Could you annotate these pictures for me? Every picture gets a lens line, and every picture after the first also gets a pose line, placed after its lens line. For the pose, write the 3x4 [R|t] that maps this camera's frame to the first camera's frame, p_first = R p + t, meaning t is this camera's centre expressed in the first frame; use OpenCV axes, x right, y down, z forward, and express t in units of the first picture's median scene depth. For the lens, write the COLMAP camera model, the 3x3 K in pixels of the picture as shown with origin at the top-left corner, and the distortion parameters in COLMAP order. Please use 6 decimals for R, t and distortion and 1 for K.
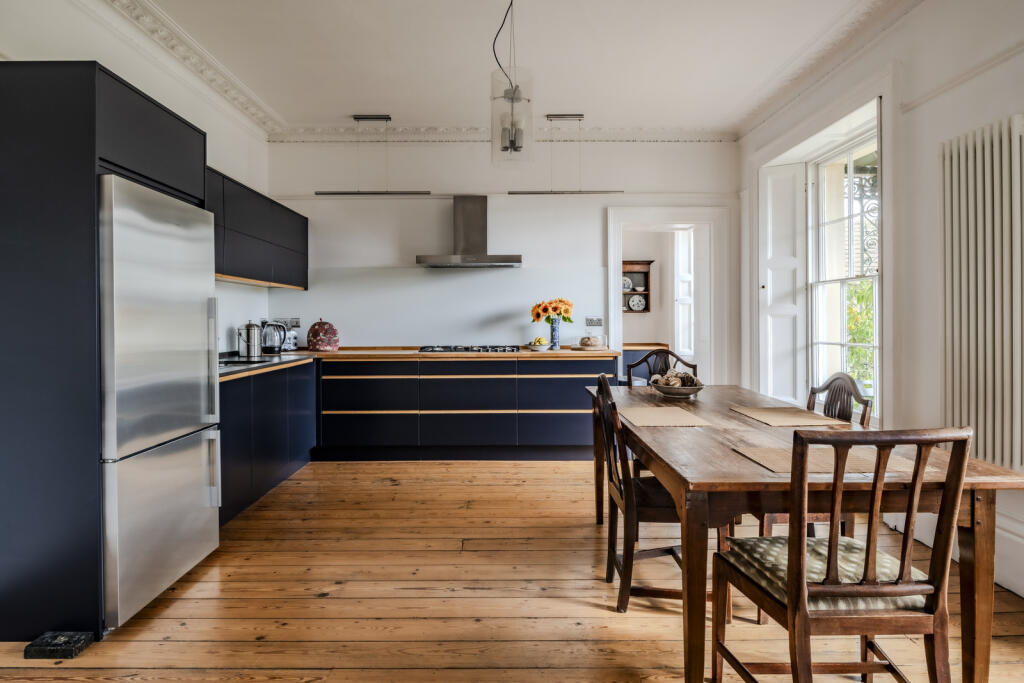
lens RADIAL K [[571.9, 0, 506.7], [0, 571.9, 325.3], [0, 0, 1]] dist [-0.011085, 0.000608]
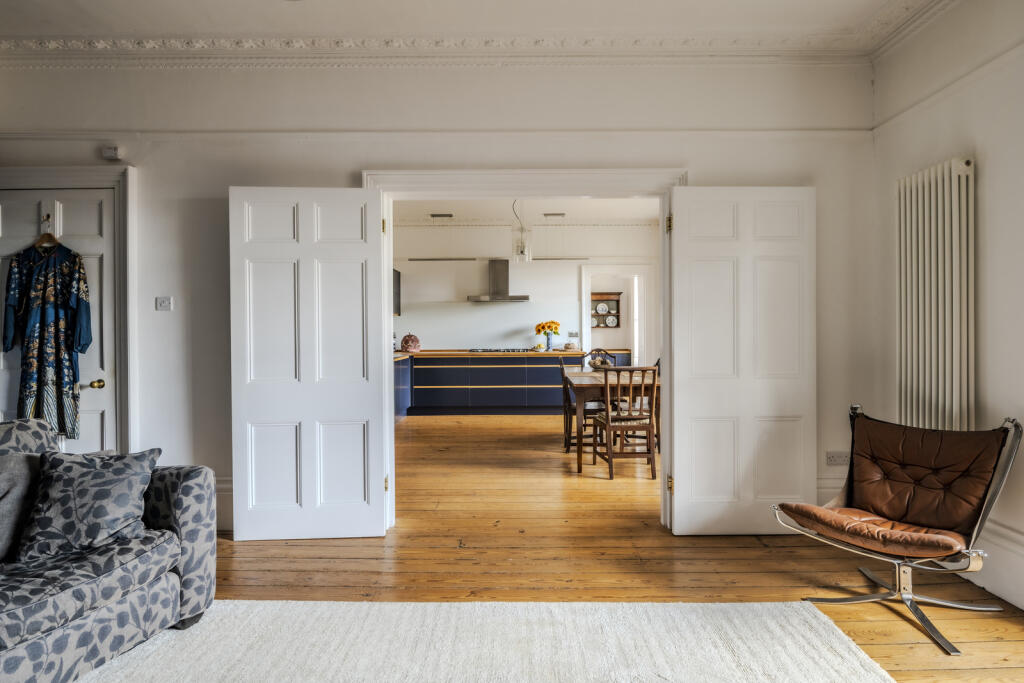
lens RADIAL K [[571.9, 0, 515.8], [0, 571.9, 336.5], [0, 0, 1]] dist [-0.011085, 0.000608]
pose [[0.999875, -0.001412, -0.015724, 0.012273], [0.001381, 0.999997, -0.002000, 0.003015], [0.015727, 0.001978, 0.999874, -0.667313]]
